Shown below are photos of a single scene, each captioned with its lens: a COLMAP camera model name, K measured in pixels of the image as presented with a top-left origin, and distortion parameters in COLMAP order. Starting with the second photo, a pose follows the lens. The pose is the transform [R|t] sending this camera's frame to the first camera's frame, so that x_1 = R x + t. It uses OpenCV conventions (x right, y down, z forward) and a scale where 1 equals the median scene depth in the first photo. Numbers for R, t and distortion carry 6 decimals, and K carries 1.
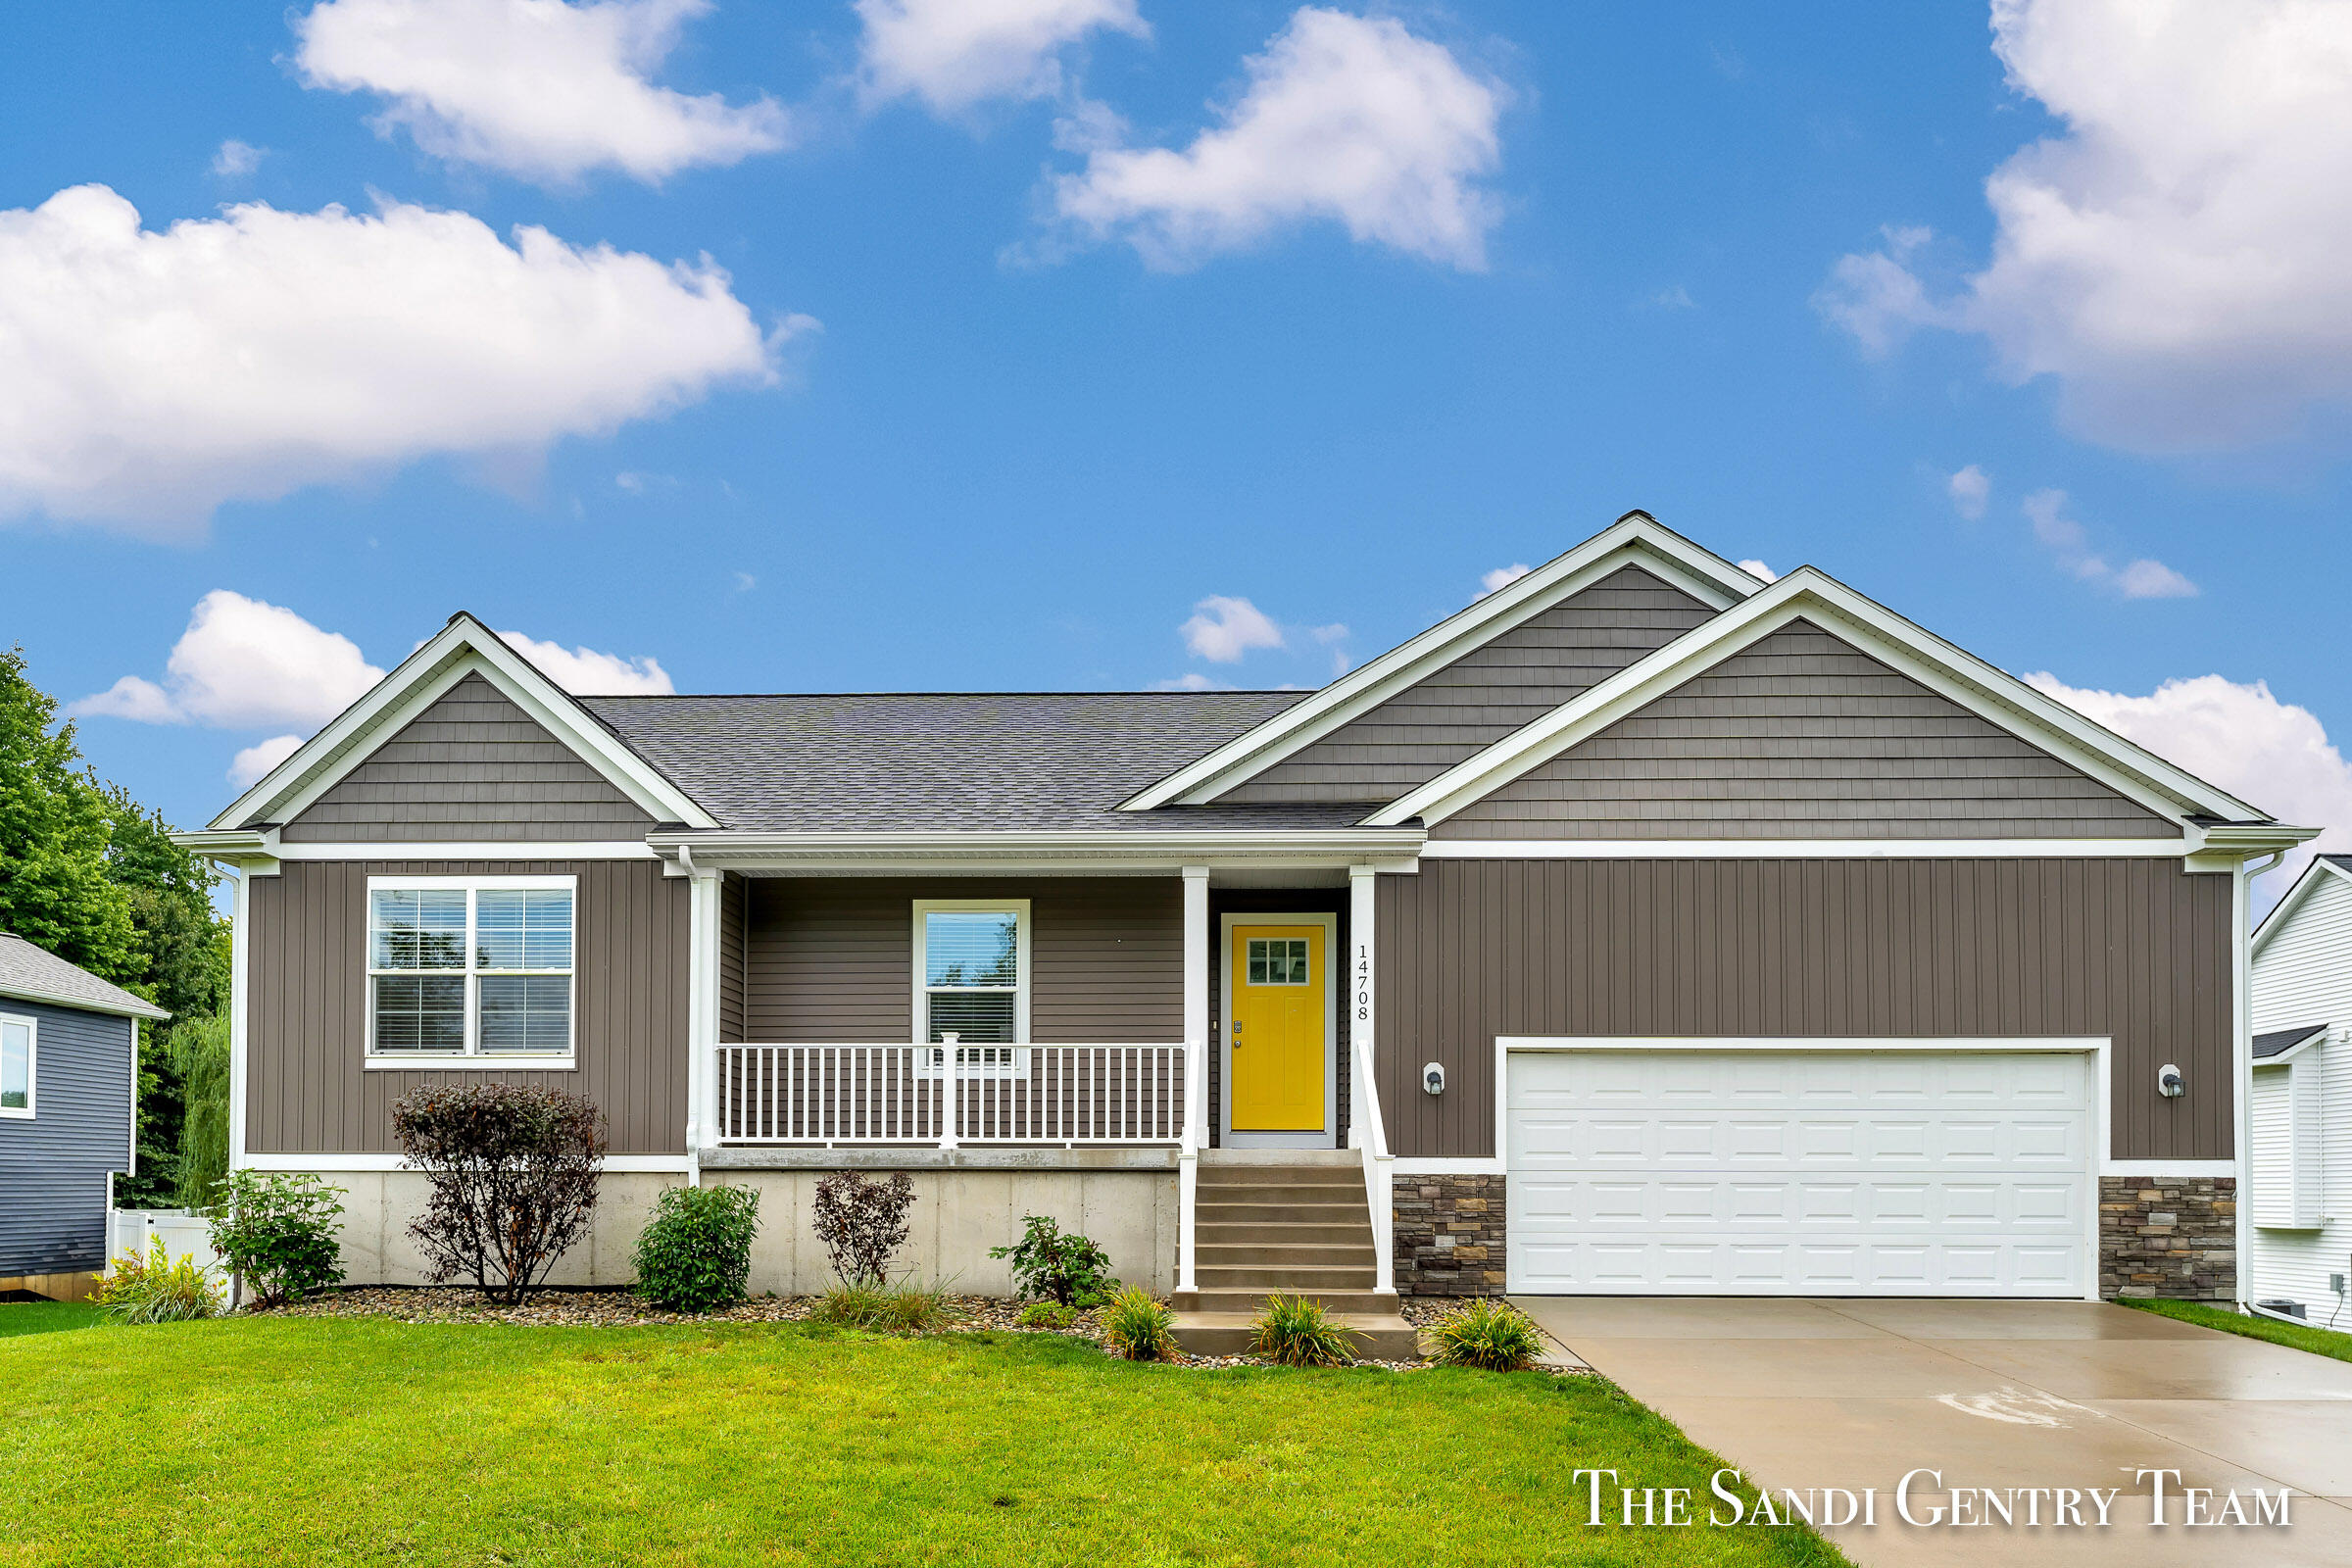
lens RADIAL K [[1650.3, 0, 1175.9], [0, 1650.3, 866.1], [0, 0, 1]] dist [-0.000974, -0.001451]
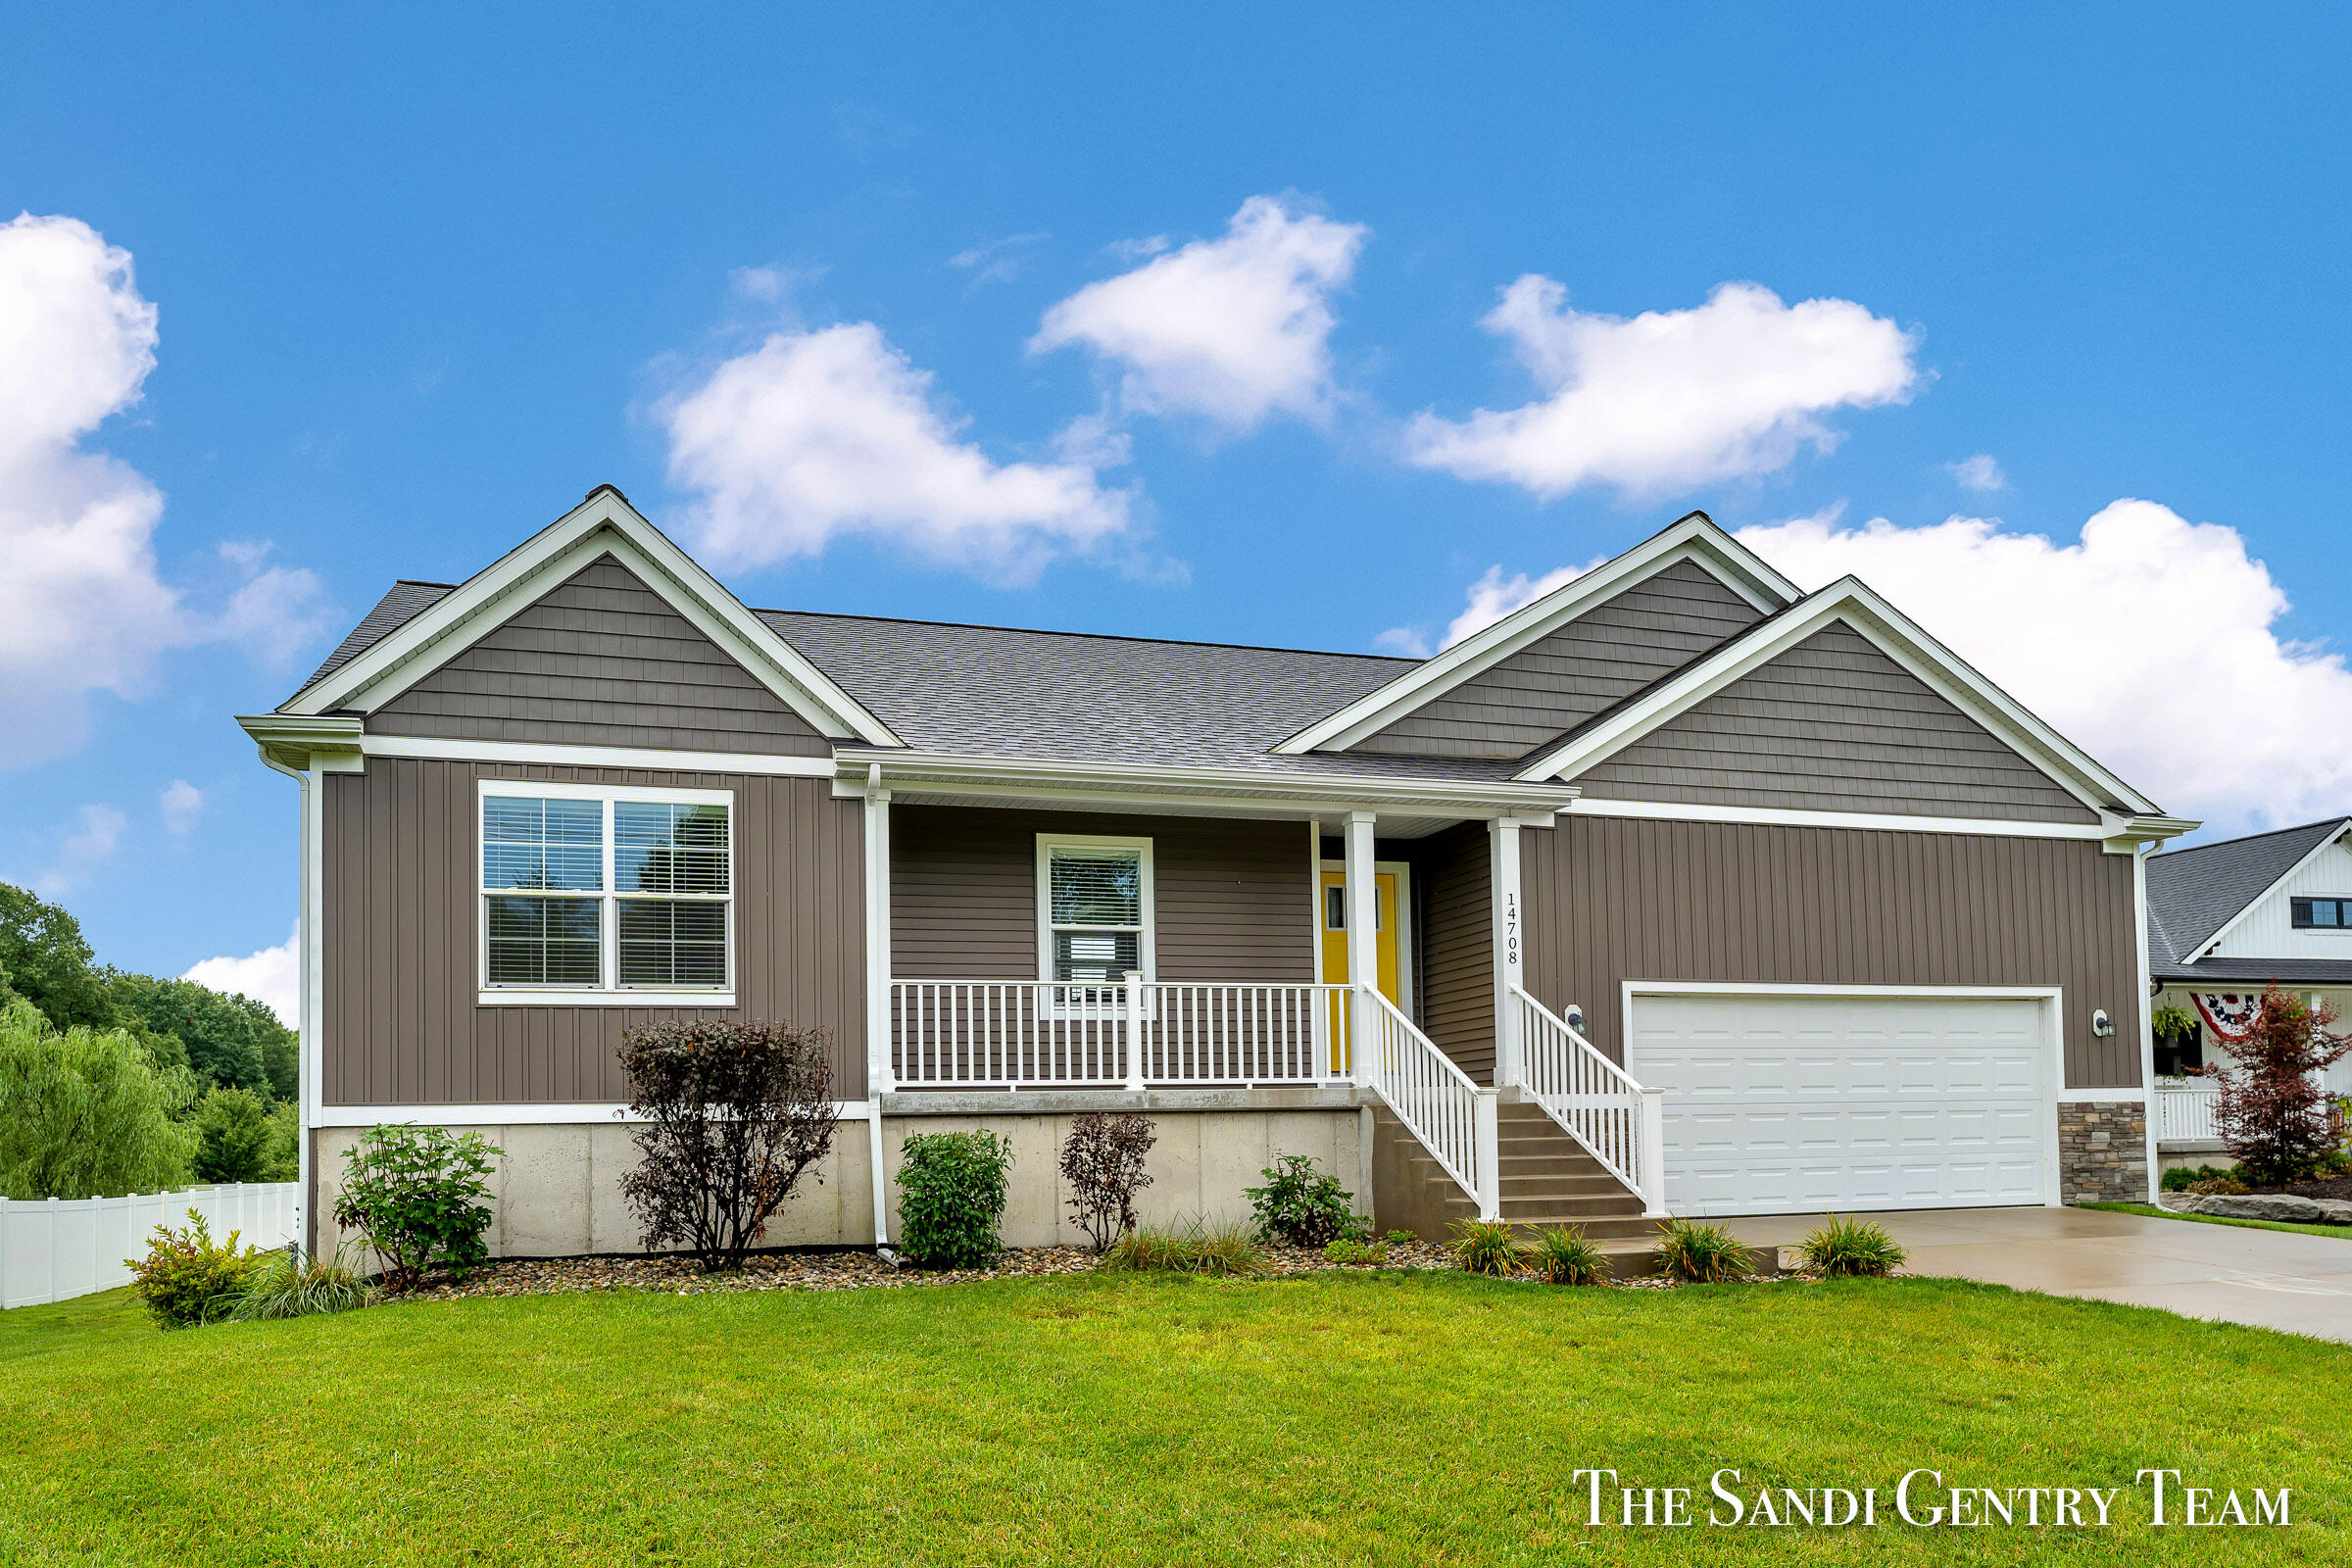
lens RADIAL K [[1609.6, 0, 1176.0], [0, 1609.6, 784.0], [0, 0, 1]] dist [-0.004312, -0.000280]
pose [[0.944361, 0.050718, 0.324976, -0.424751], [-0.042683, 0.998582, -0.031813, 0.019867], [-0.326129, 0.016172, 0.945187, 0.093319]]
